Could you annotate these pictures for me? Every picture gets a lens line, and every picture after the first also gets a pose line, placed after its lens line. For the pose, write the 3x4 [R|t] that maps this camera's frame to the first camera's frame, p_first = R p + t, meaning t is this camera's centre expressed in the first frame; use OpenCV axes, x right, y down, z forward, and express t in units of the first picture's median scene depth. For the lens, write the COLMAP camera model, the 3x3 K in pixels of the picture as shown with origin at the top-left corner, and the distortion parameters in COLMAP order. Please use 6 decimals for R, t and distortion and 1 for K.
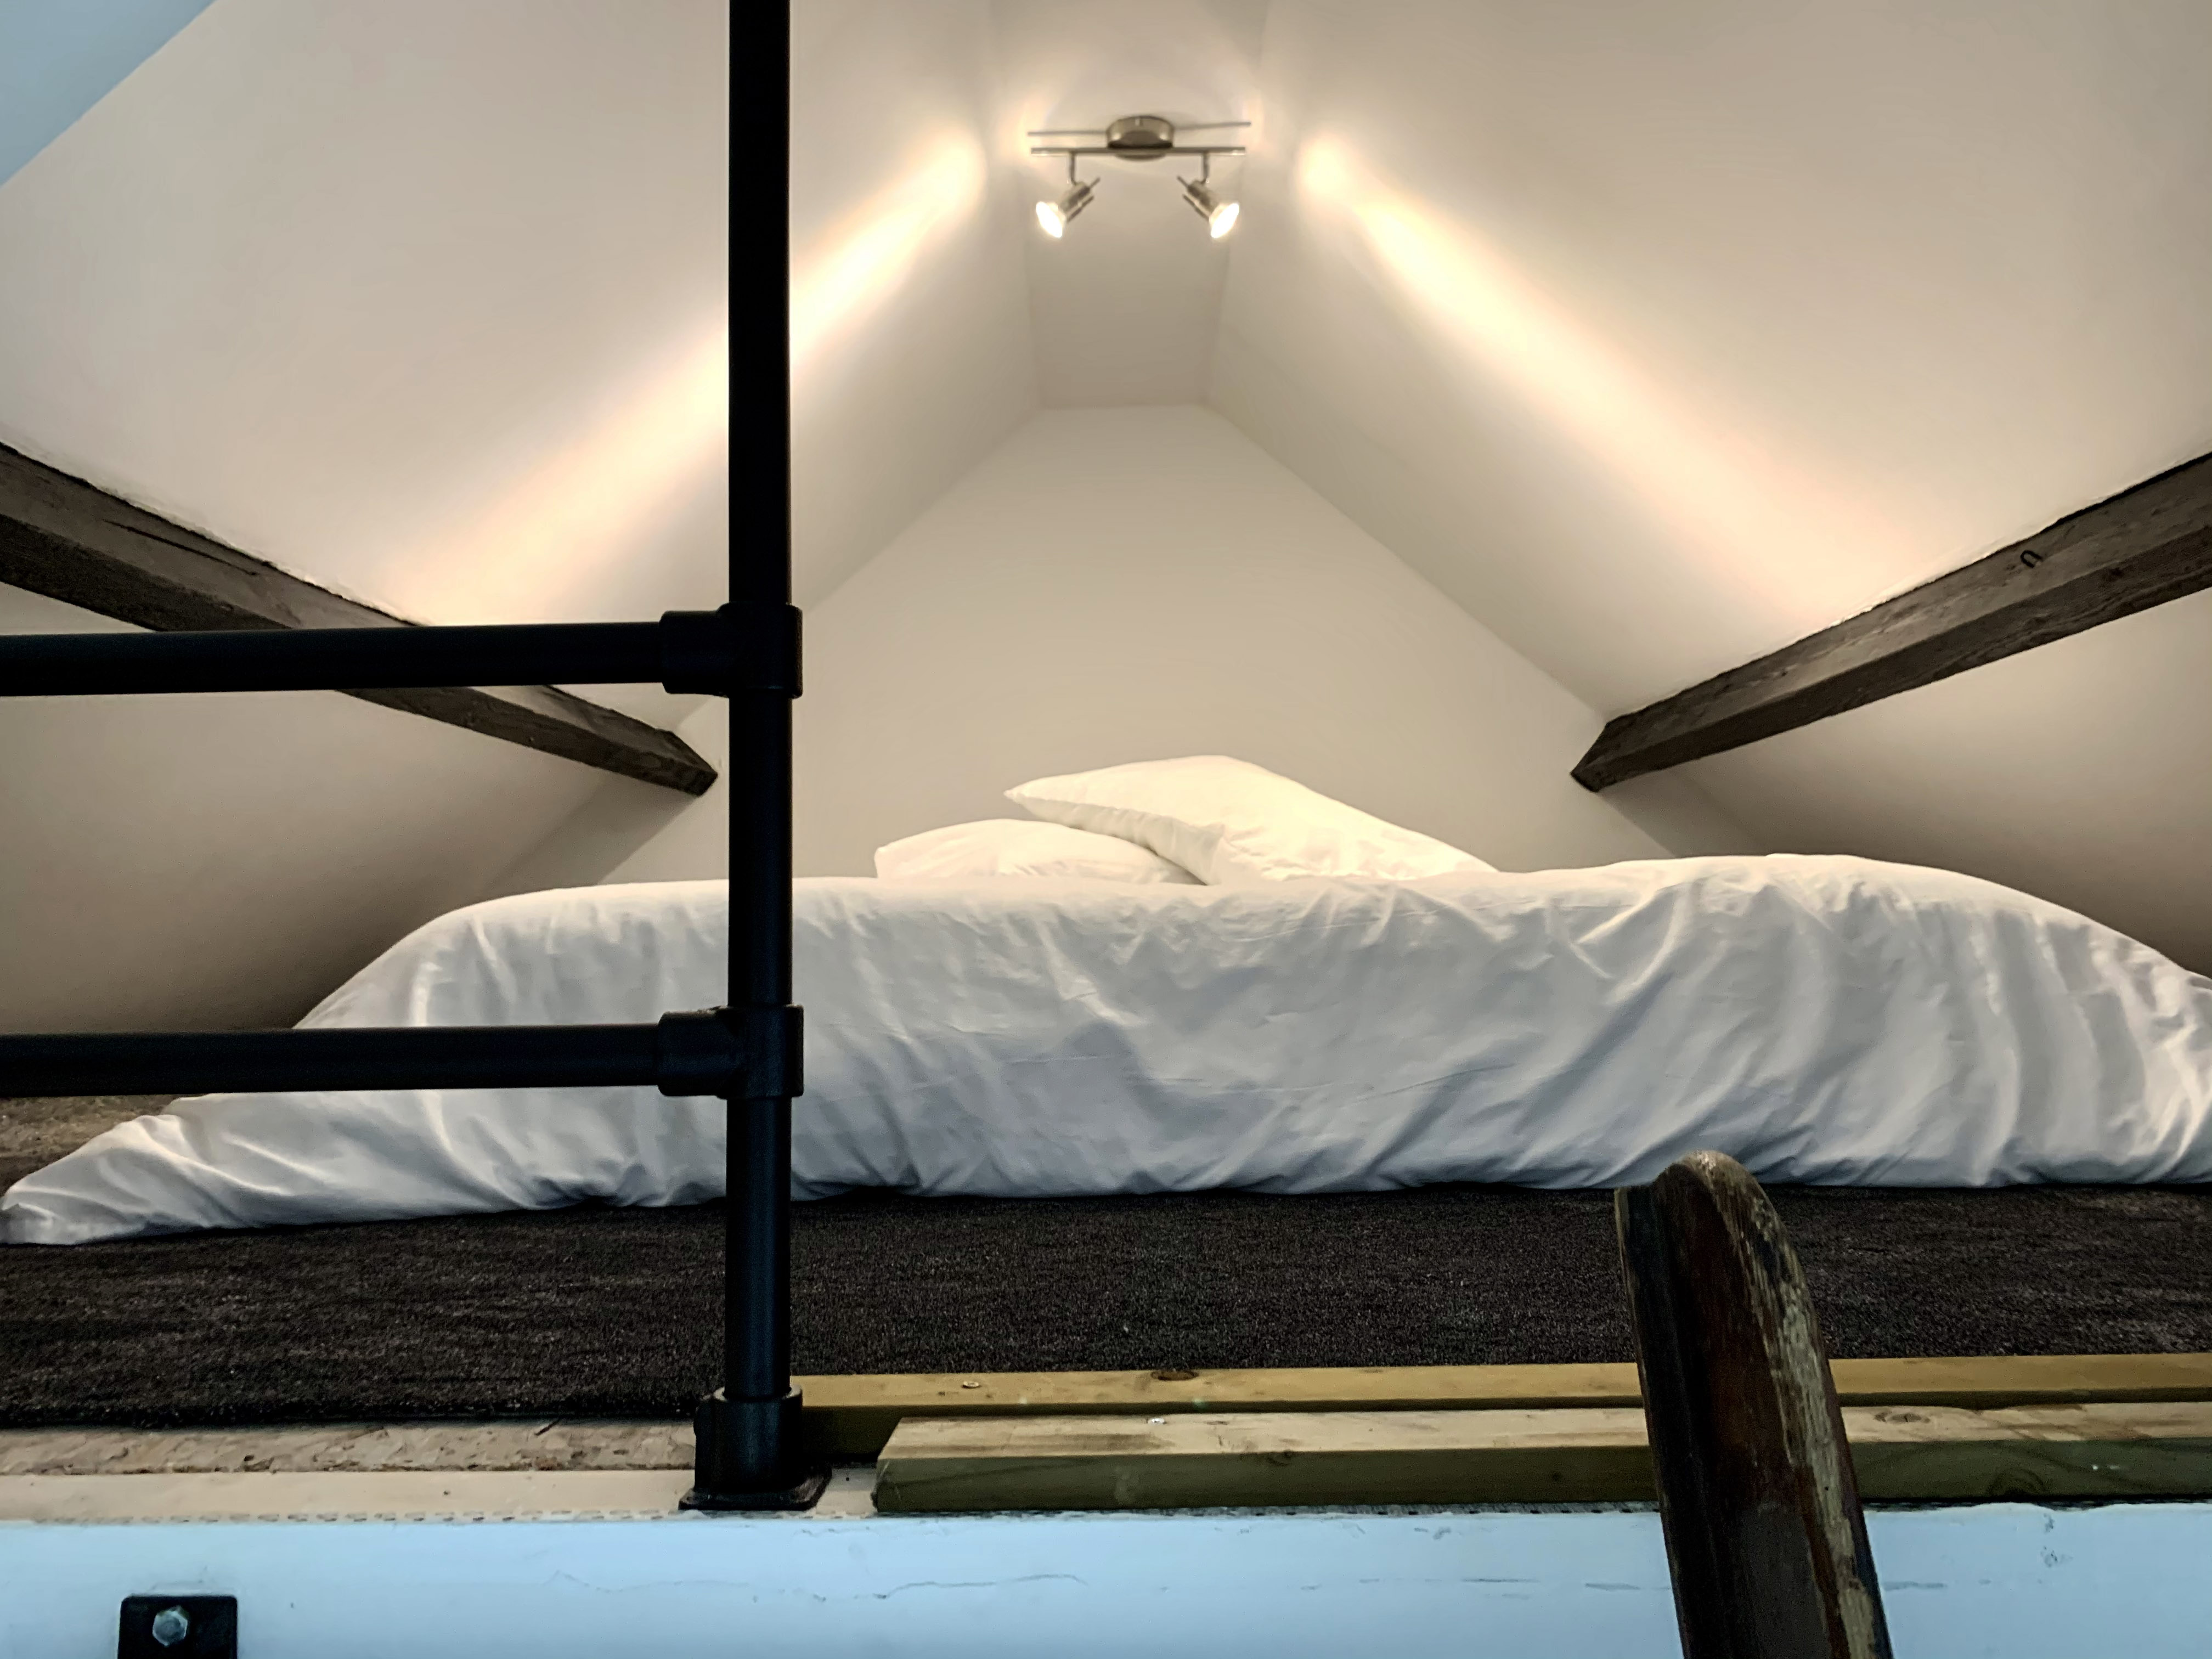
lens RADIAL K [[1687.7, 0, 1097.1], [0, 1687.7, 813.3], [0, 0, 1]] dist [0.066242, -0.118632]
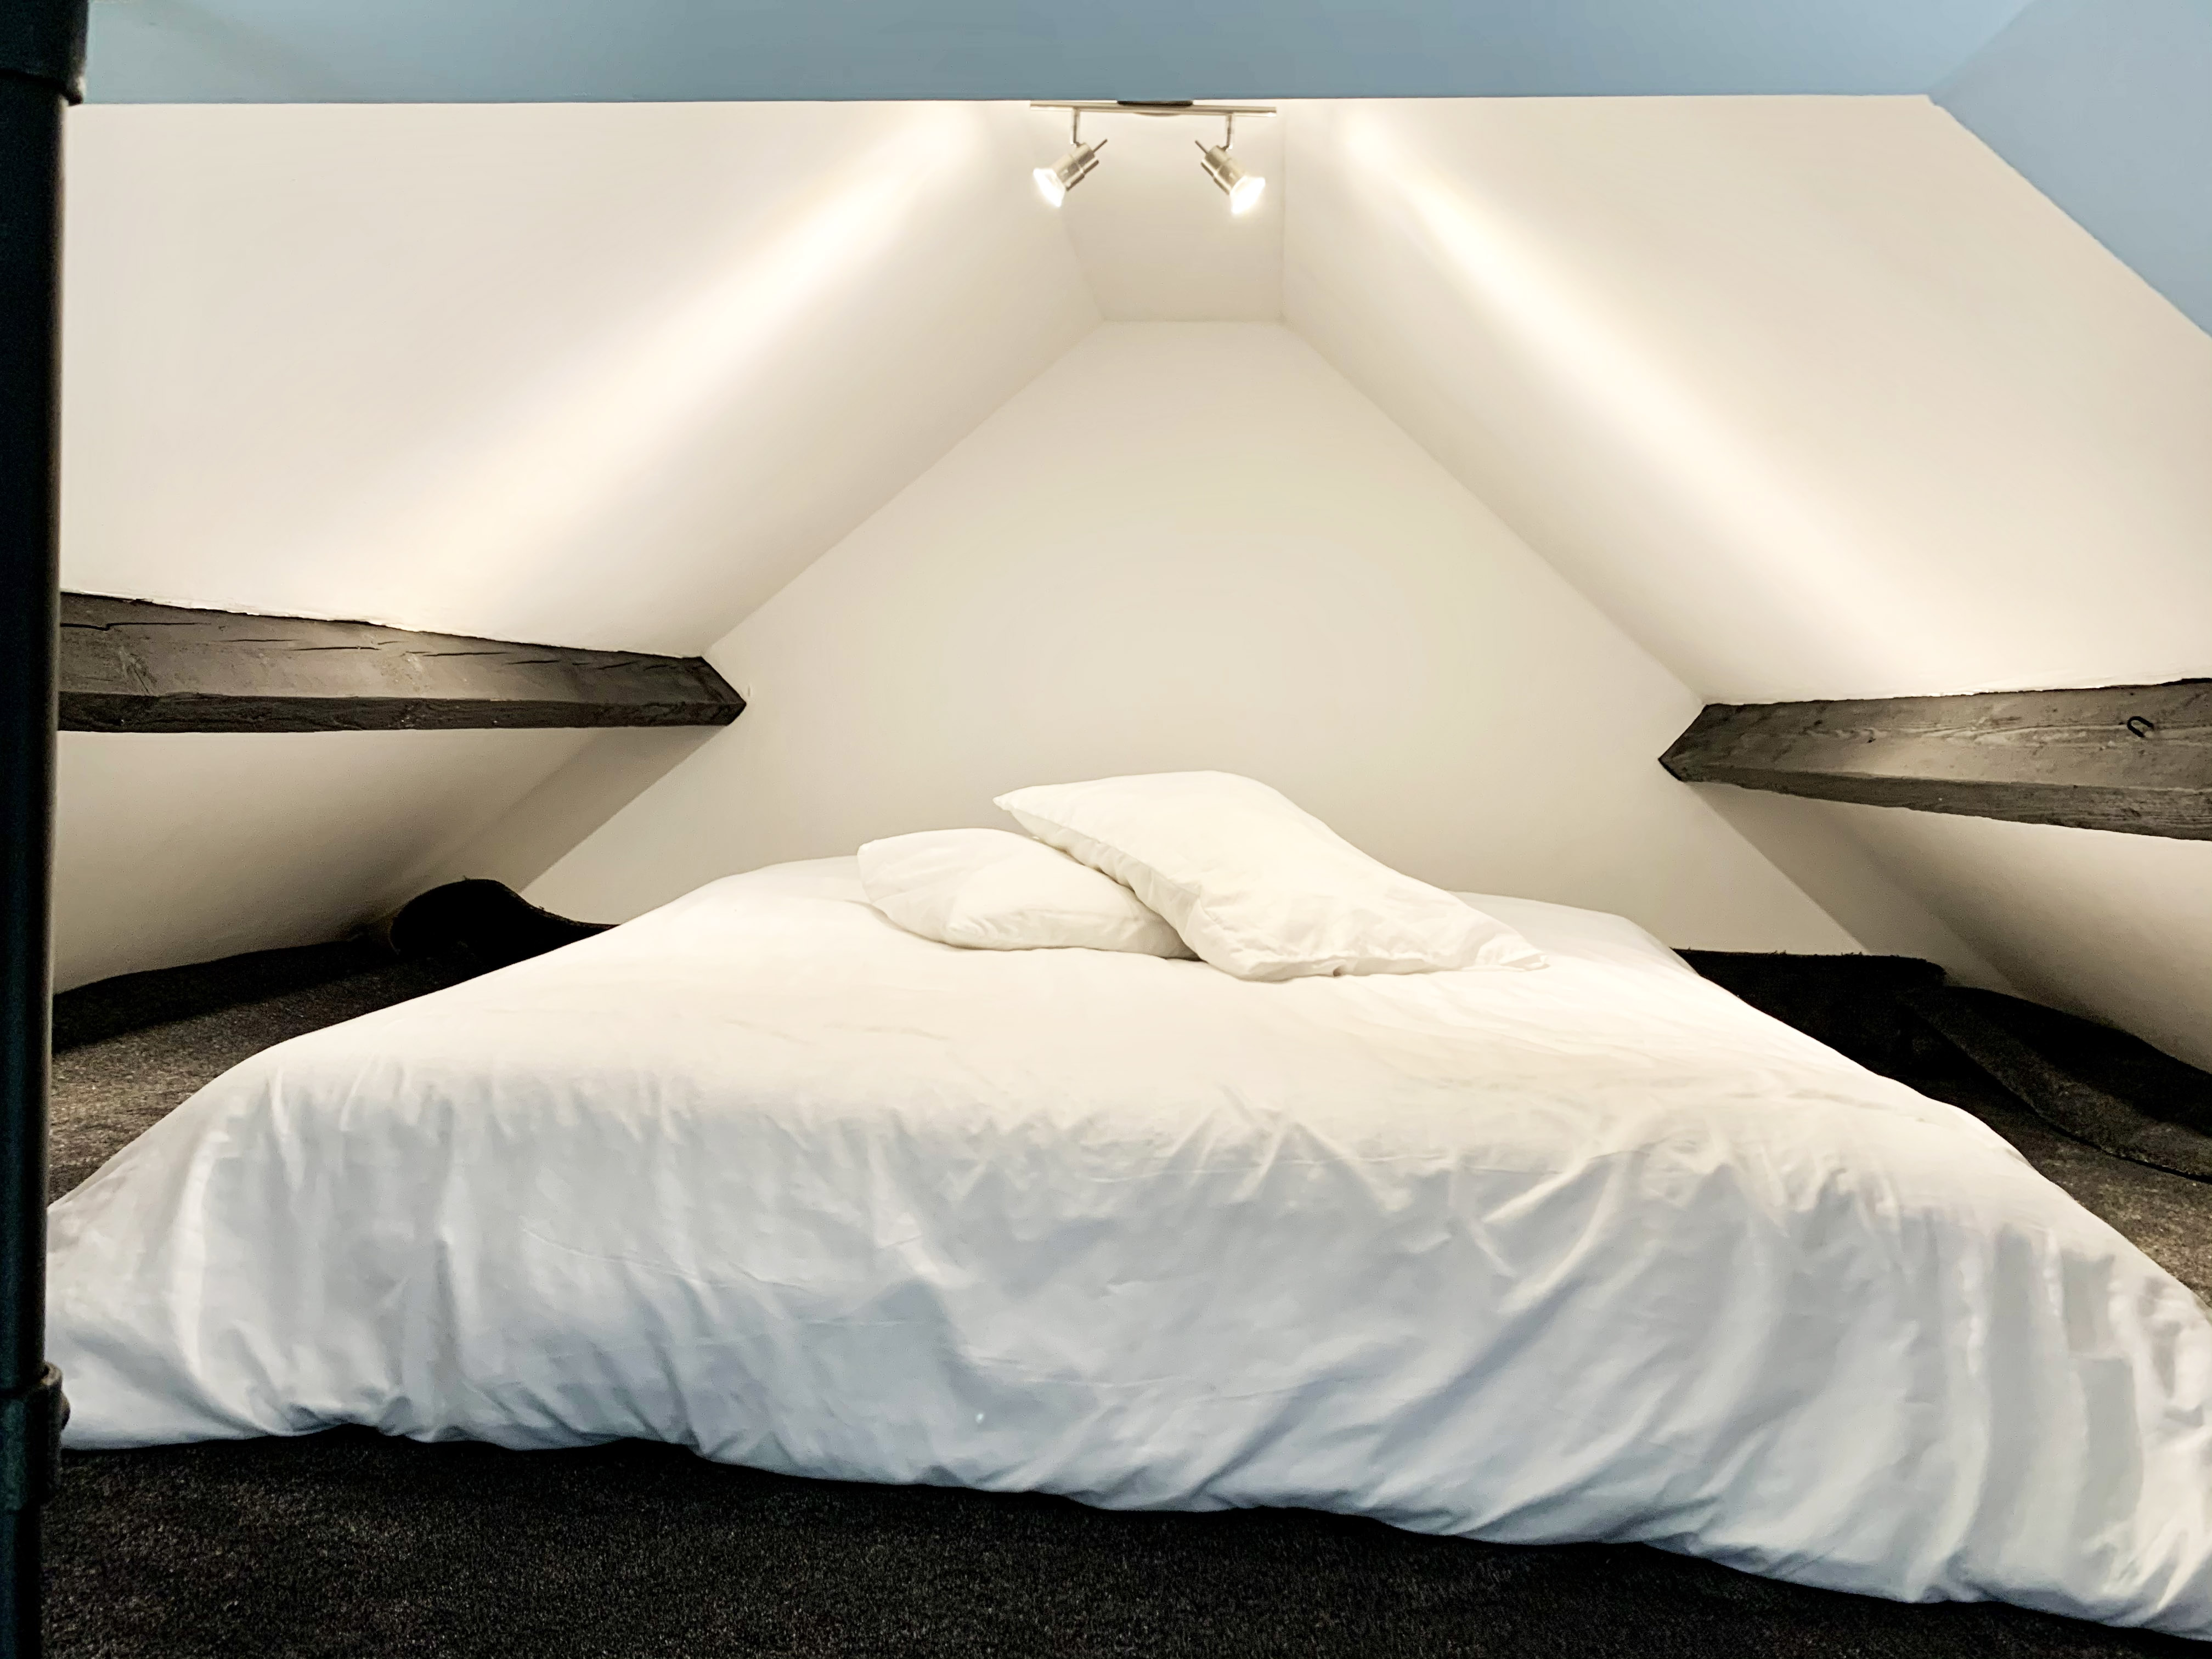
lens RADIAL K [[1673.6, 0, 1102.1], [0, 1673.6, 791.6], [0, 0, 1]] dist [0.050804, -0.064998]
pose [[0.993010, 0.066237, -0.097697, 0.162610], [-0.053245, 0.990076, 0.130059, -0.240935], [0.105342, -0.123947, 0.986681, 0.170454]]
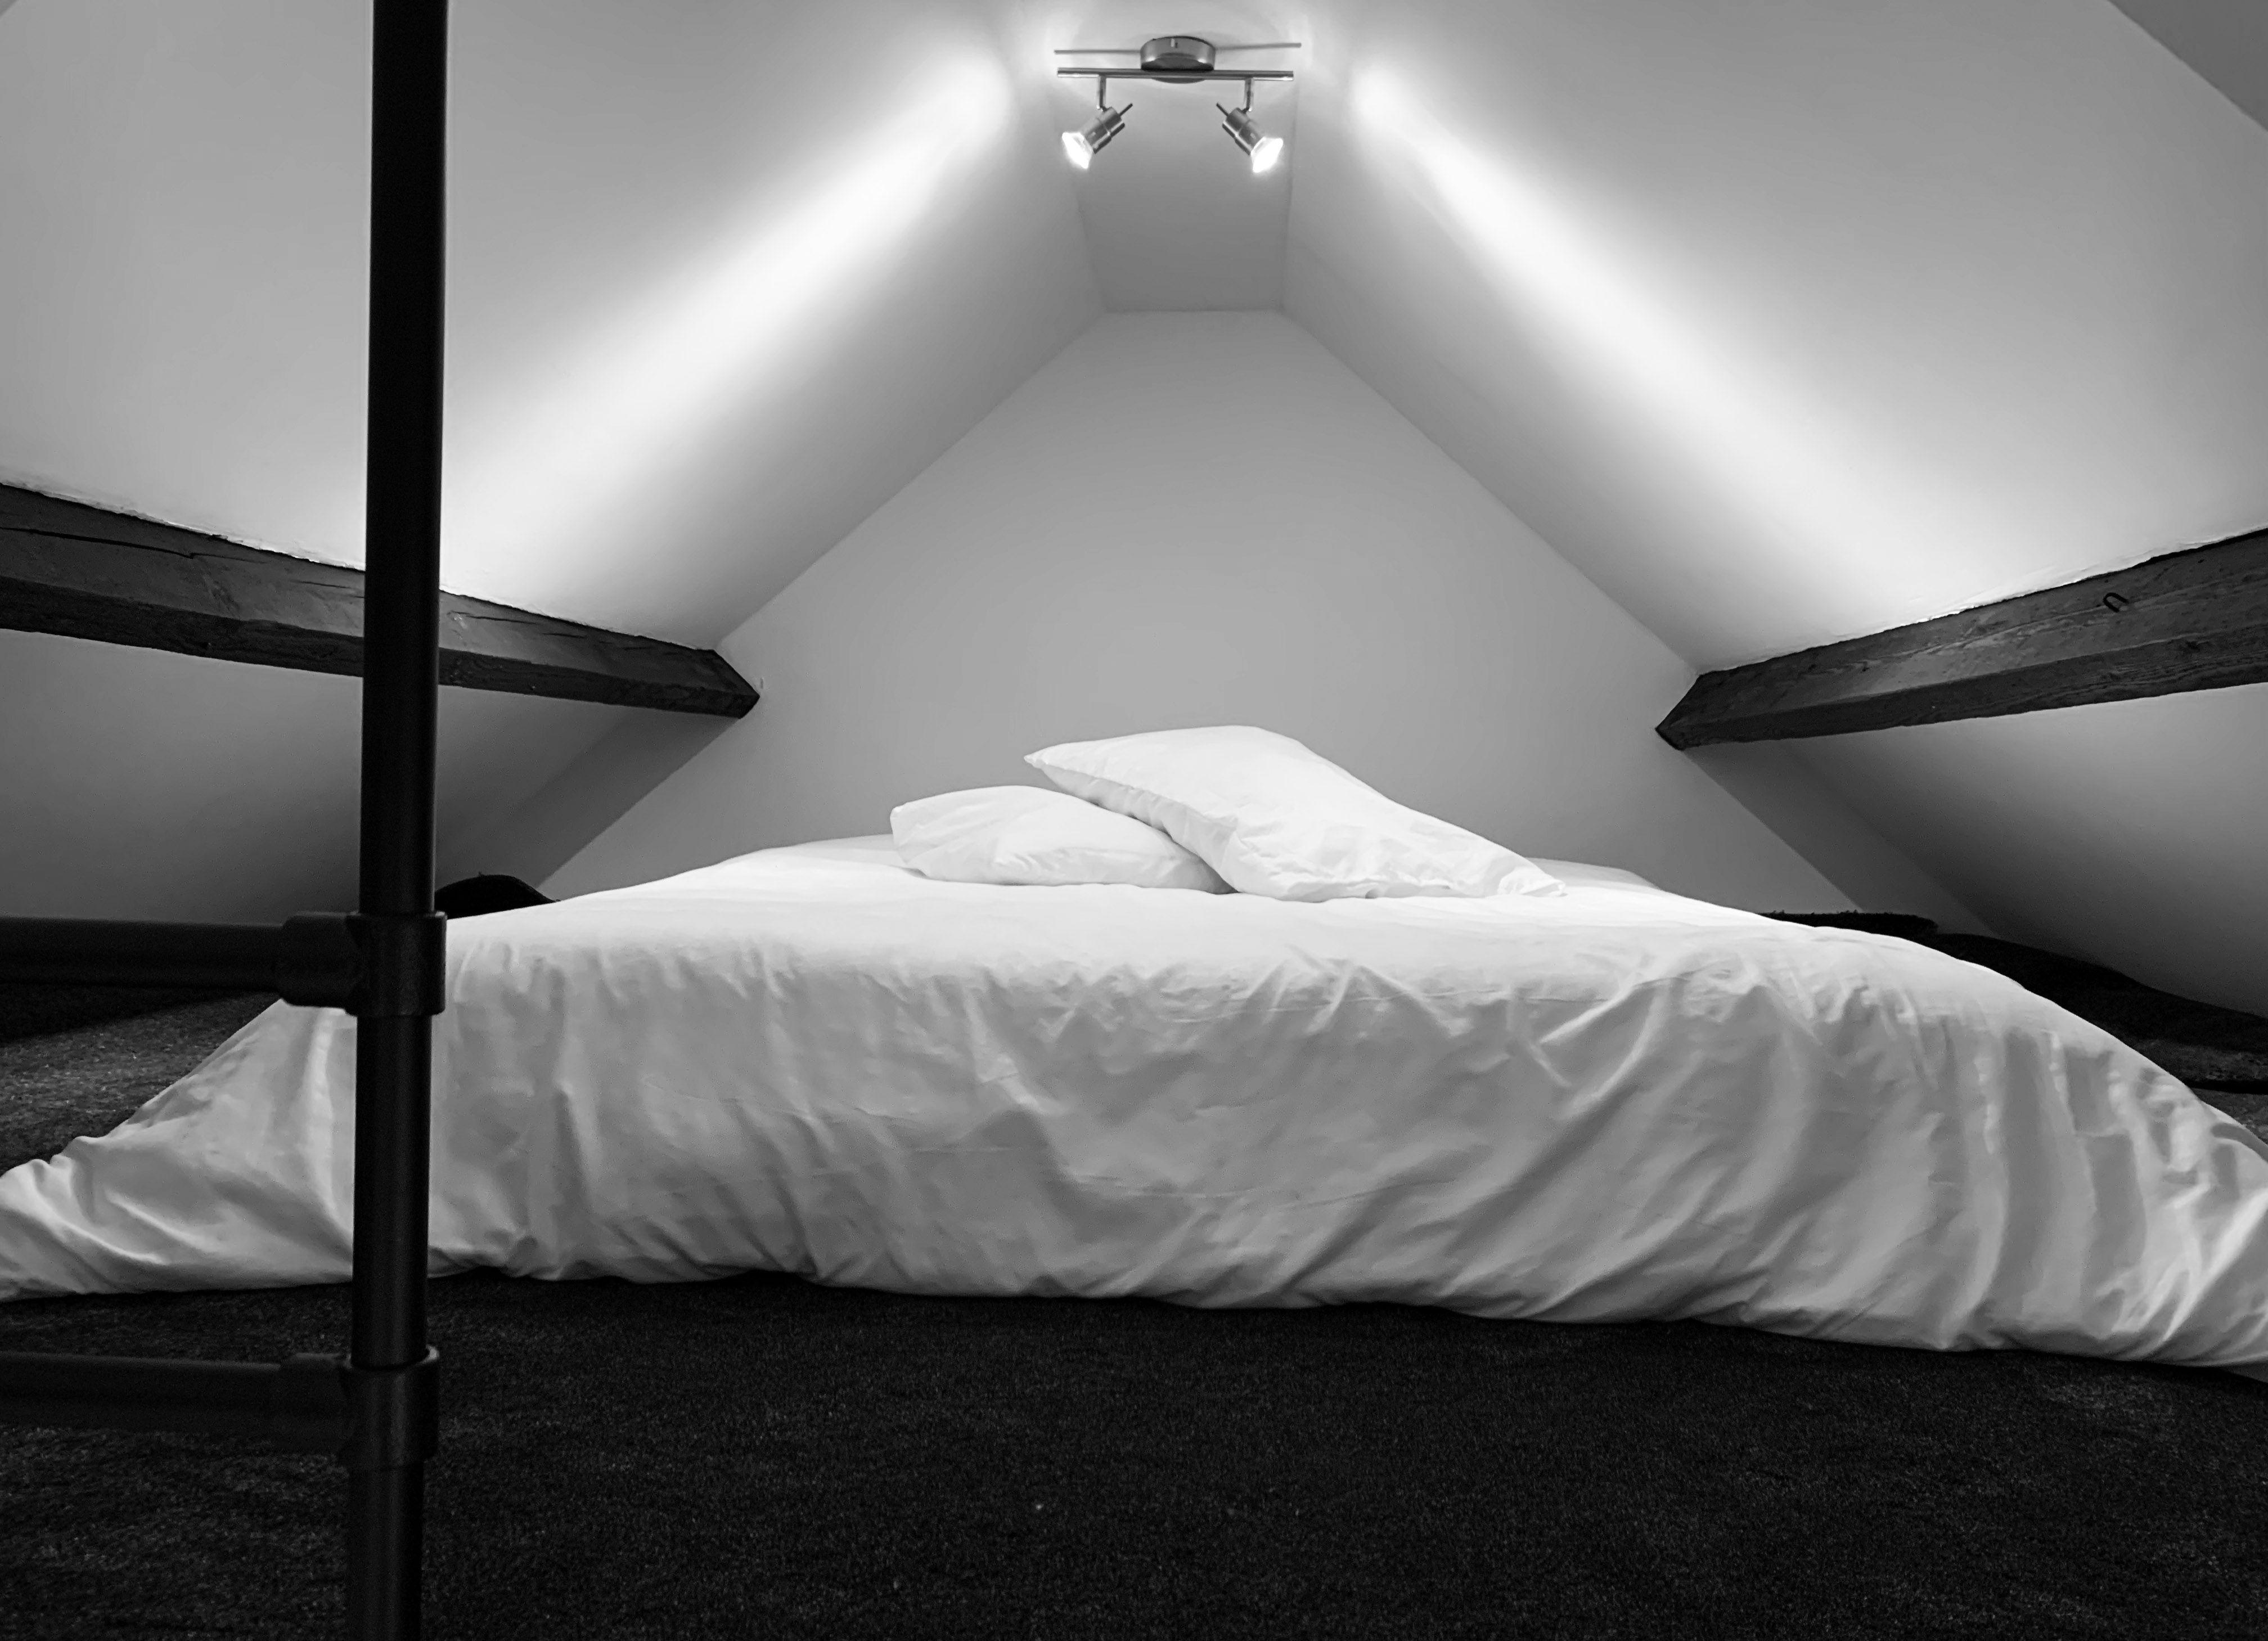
lens RADIAL K [[1721.3, 0, 1134.0], [0, 1721.3, 820.5], [0, 0, 1]] dist [0.073829, -0.129146]
pose [[0.997340, 0.042127, -0.059482, 0.114572], [-0.035982, 0.994252, 0.100835, -0.132968], [0.063388, -0.098427, 0.993123, 0.060118]]
